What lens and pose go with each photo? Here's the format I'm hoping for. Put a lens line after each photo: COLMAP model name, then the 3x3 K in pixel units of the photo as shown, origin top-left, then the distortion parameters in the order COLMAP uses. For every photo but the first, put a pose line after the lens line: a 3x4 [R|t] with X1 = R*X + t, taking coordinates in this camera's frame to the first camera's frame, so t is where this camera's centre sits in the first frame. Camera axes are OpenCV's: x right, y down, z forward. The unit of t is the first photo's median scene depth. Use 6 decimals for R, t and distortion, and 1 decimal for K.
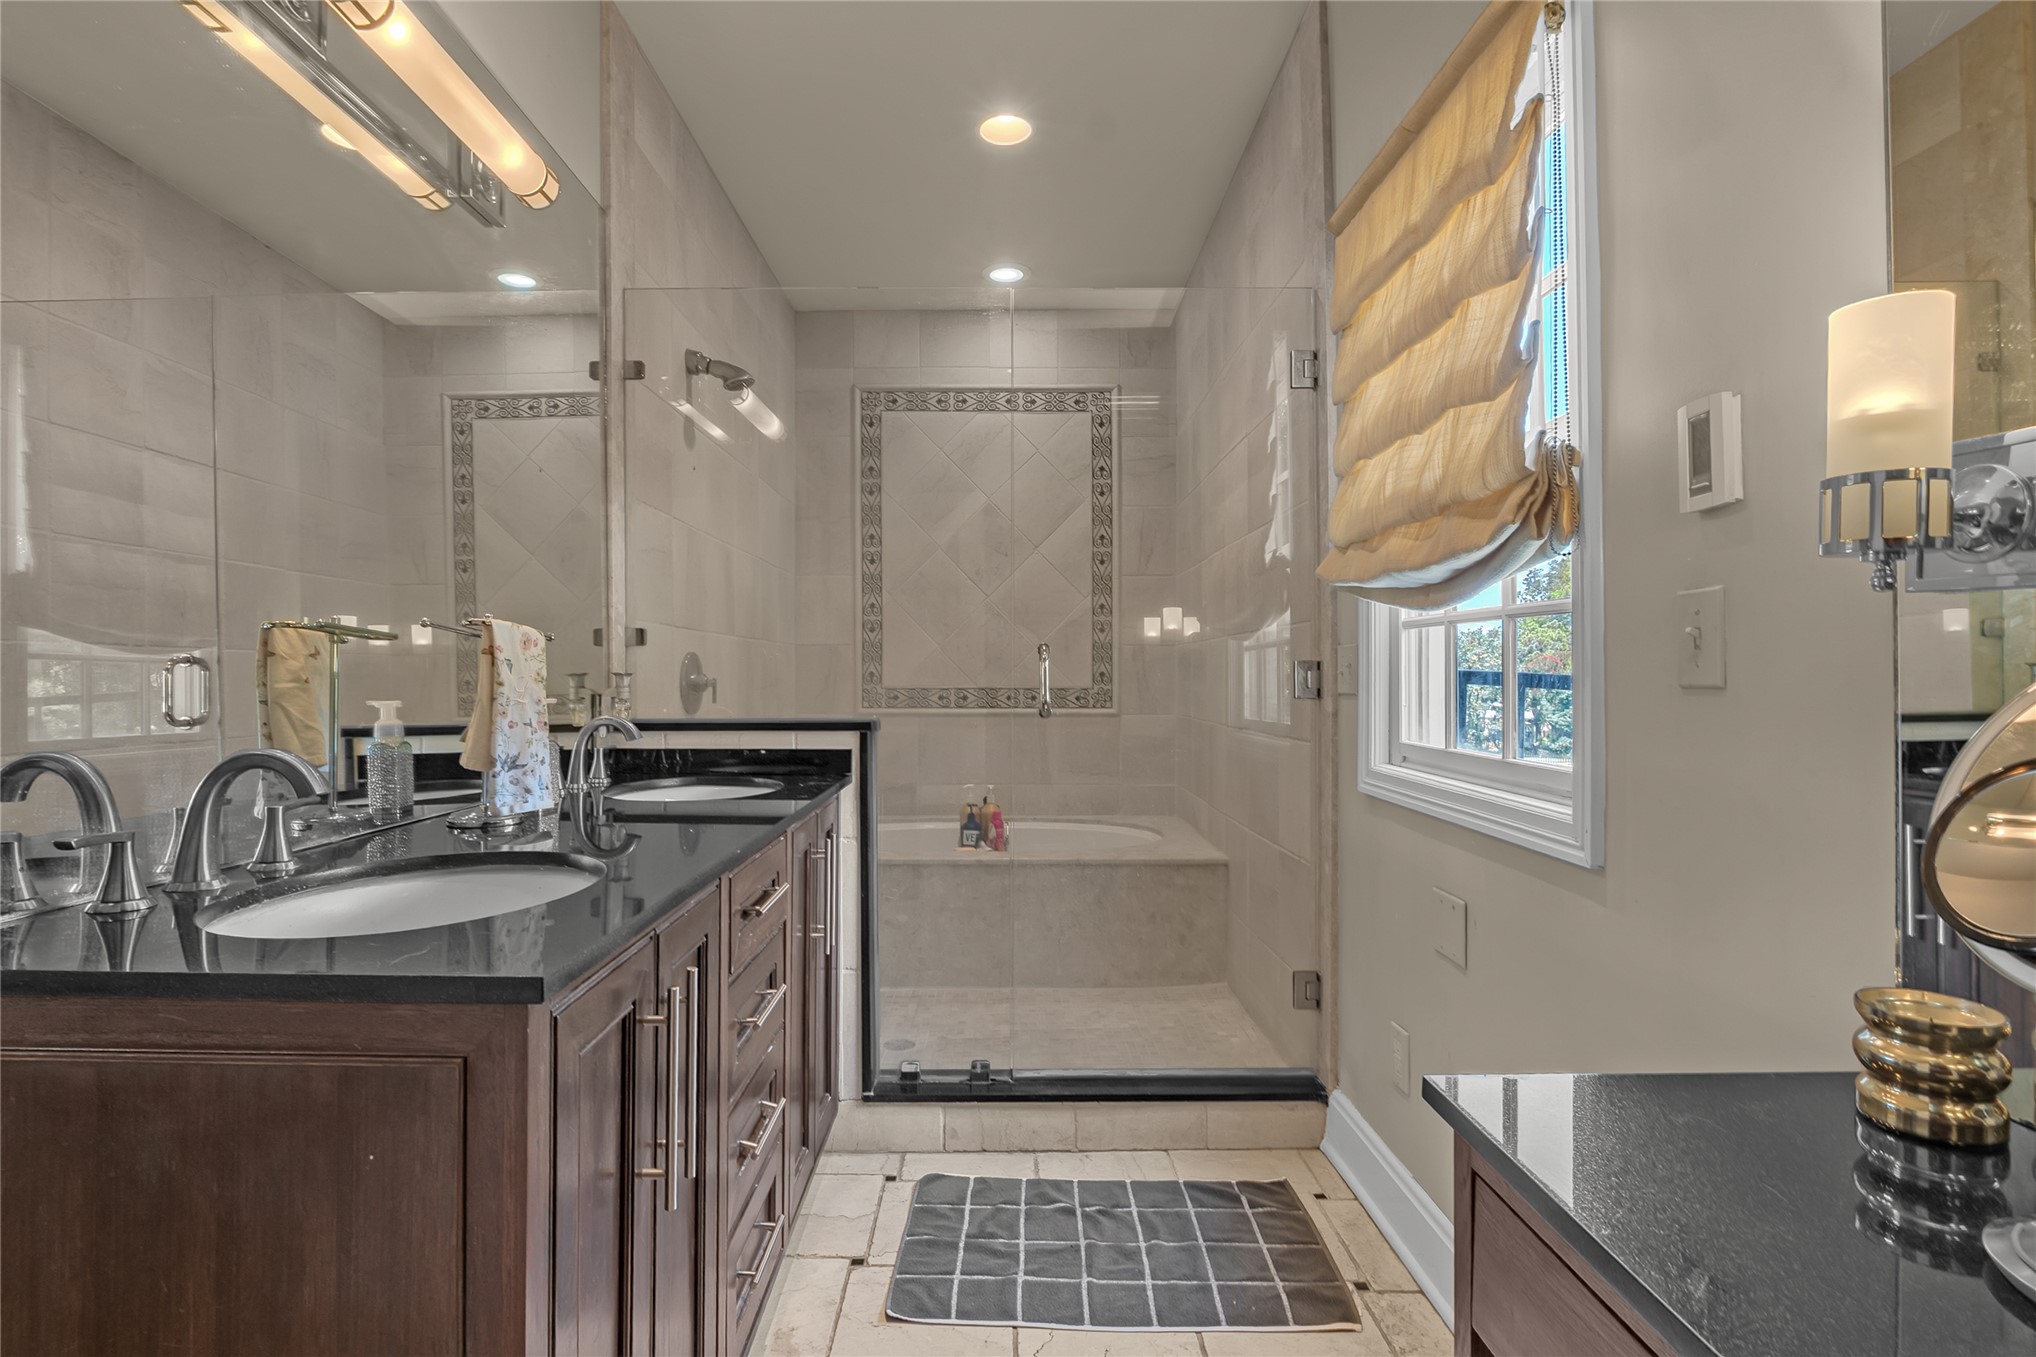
lens RADIAL K [[942.2, 0, 1020.5], [0, 942.2, 663.1], [0, 0, 1]] dist [-0.009105, -0.000304]
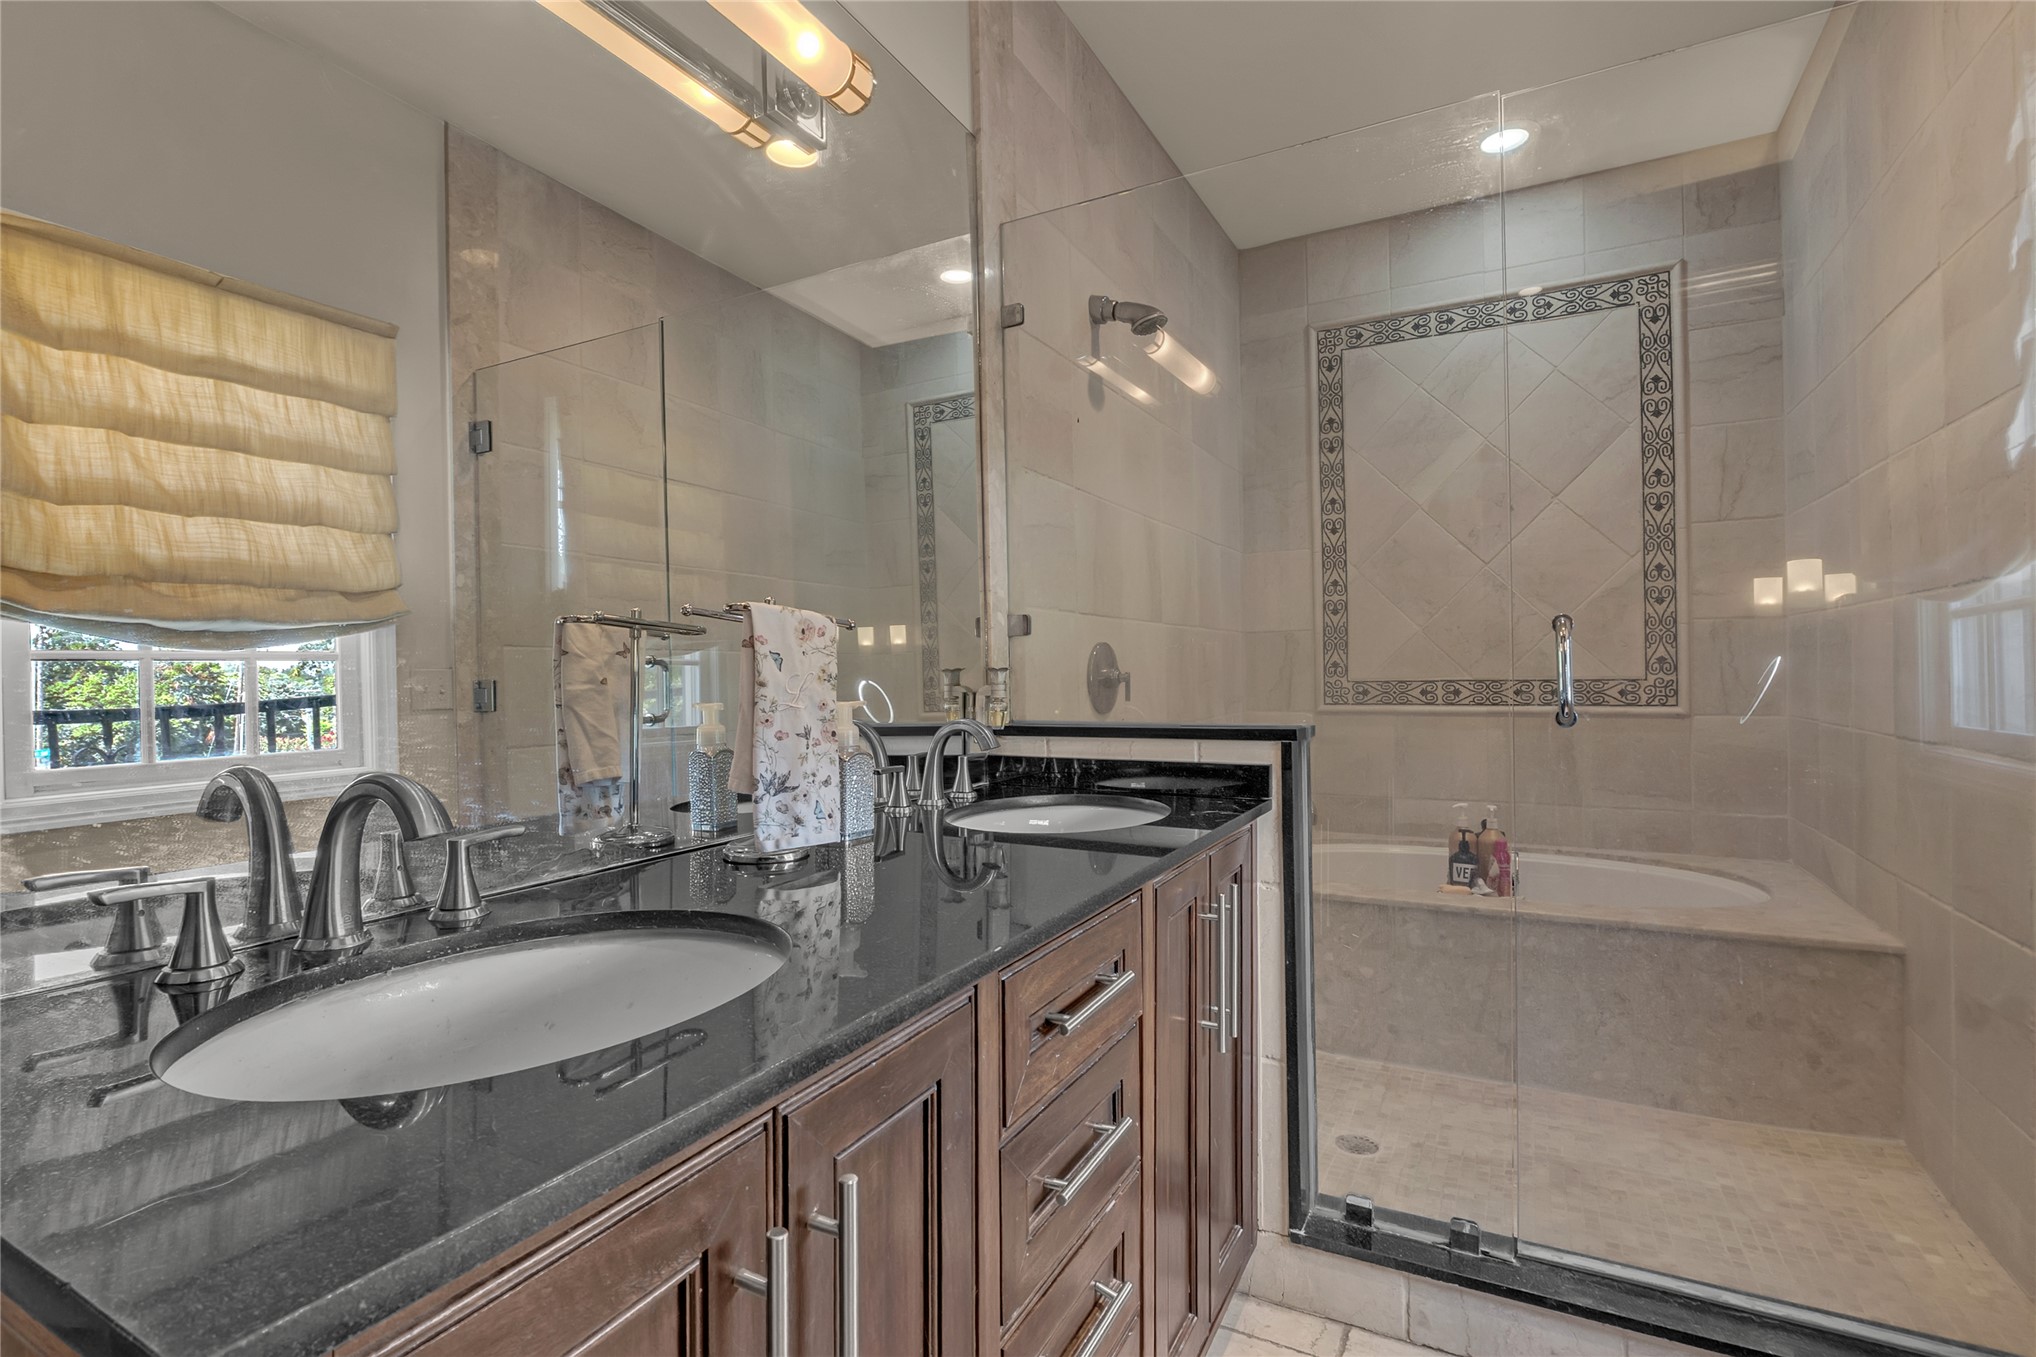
lens RADIAL K [[942.2, 0, 1025.9], [0, 942.2, 668.8], [0, 0, 1]] dist [-0.009105, -0.000304]
pose [[0.875570, -0.012149, -0.482938, 0.010330], [0.019649, 0.999752, 0.010475, 0.002547], [0.482691, -0.018661, 0.875592, 0.202611]]
